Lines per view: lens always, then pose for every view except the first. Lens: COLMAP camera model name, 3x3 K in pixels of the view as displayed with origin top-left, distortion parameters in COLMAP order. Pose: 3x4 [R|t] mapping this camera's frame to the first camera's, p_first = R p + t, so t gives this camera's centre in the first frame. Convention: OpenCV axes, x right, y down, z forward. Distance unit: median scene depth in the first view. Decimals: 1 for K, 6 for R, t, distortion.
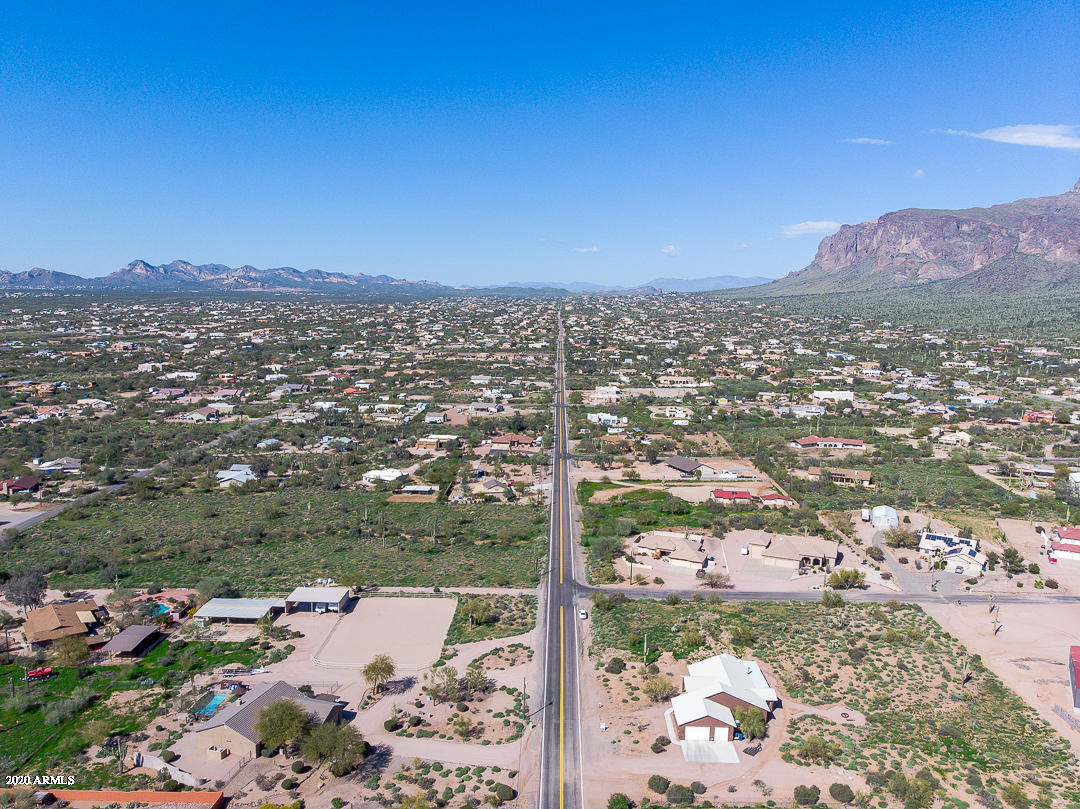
lens RADIAL K [[824.3, 0, 540.0], [0, 824.3, 404.5], [0, 0, 1]] dist [0.008303, -0.009182]
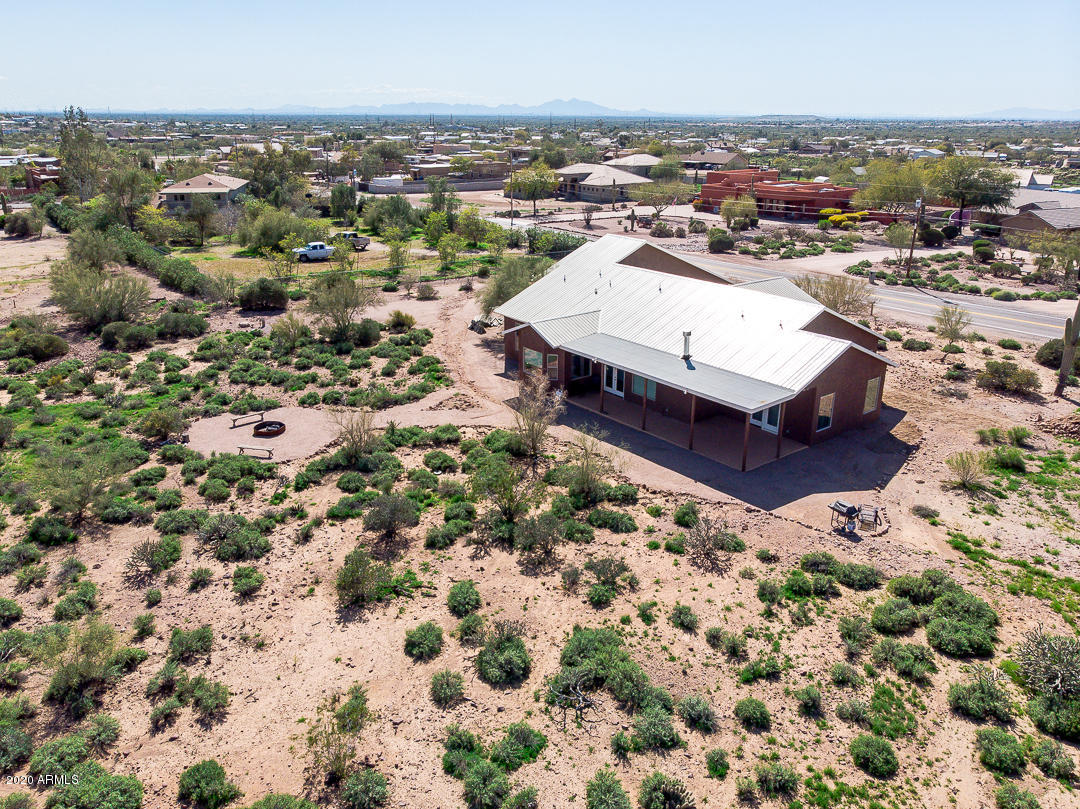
lens RADIAL K [[824.3, 0, 540.0], [0, 824.3, 404.5], [0, 0, 1]] dist [0.008303, -0.009182]
pose [[-0.773523, 0.198008, -0.602043, 0.409871], [-0.098381, 0.900911, 0.422707, 0.238588], [0.626086, 0.386203, -0.677394, 1.096601]]
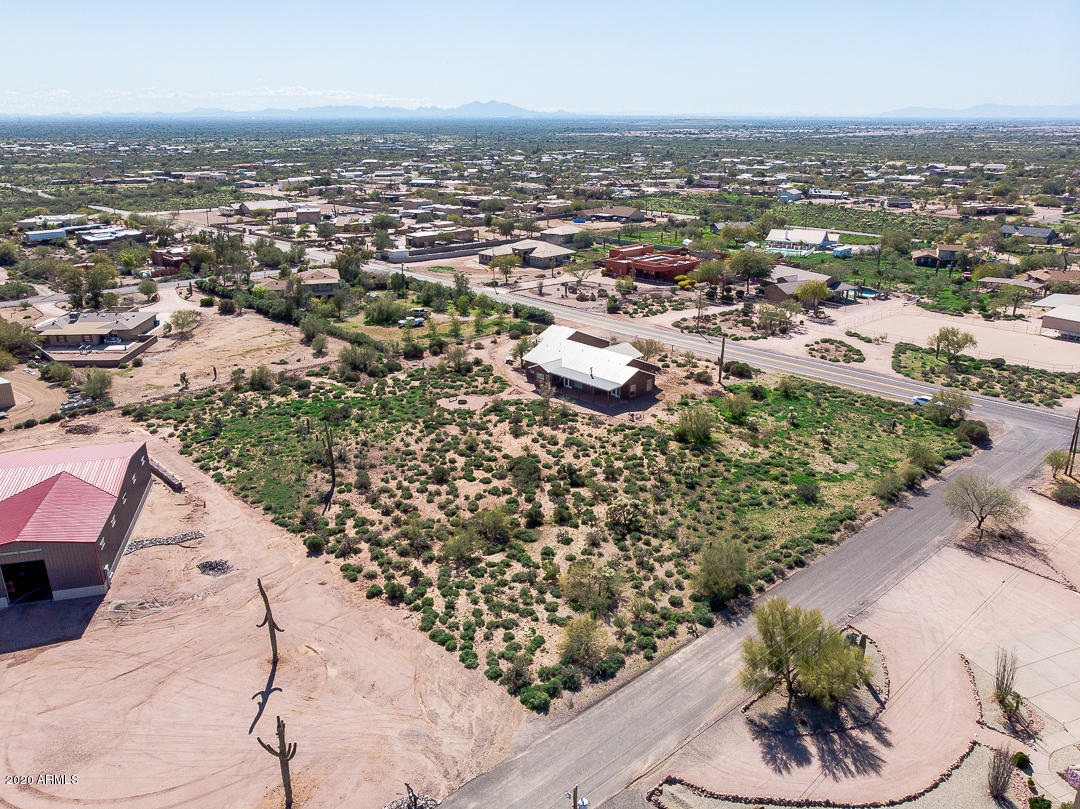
lens RADIAL K [[824.3, 0, 540.0], [0, 824.3, 404.5], [0, 0, 1]] dist [0.008303, -0.009182]
pose [[-0.711005, 0.224995, -0.666221, 0.747832], [-0.101698, 0.904568, 0.414023, 0.053764], [0.695795, 0.362126, -0.620270, 1.380302]]
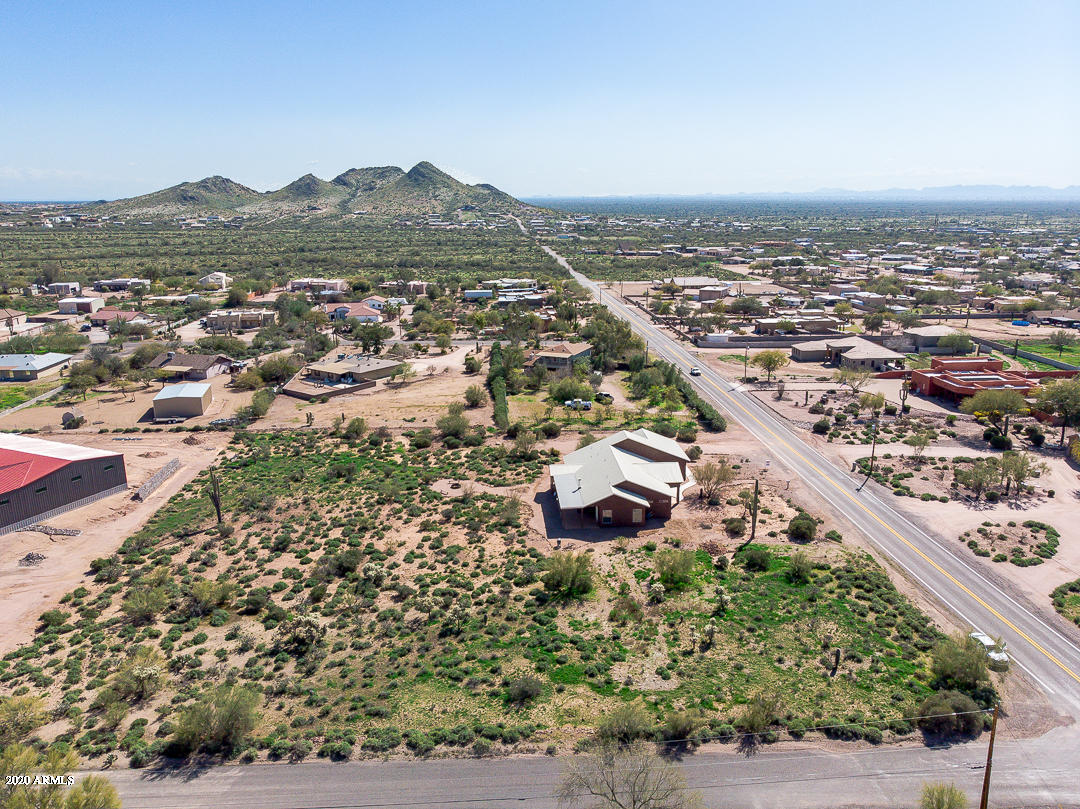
lens RADIAL K [[824.3, 0, 540.0], [0, 824.3, 404.5], [0, 0, 1]] dist [0.008303, -0.009182]
pose [[-0.996519, 0.017857, -0.081433, 0.321156], [-0.013750, 0.928209, 0.371806, 0.033927], [0.082226, 0.371632, -0.924732, 1.502987]]
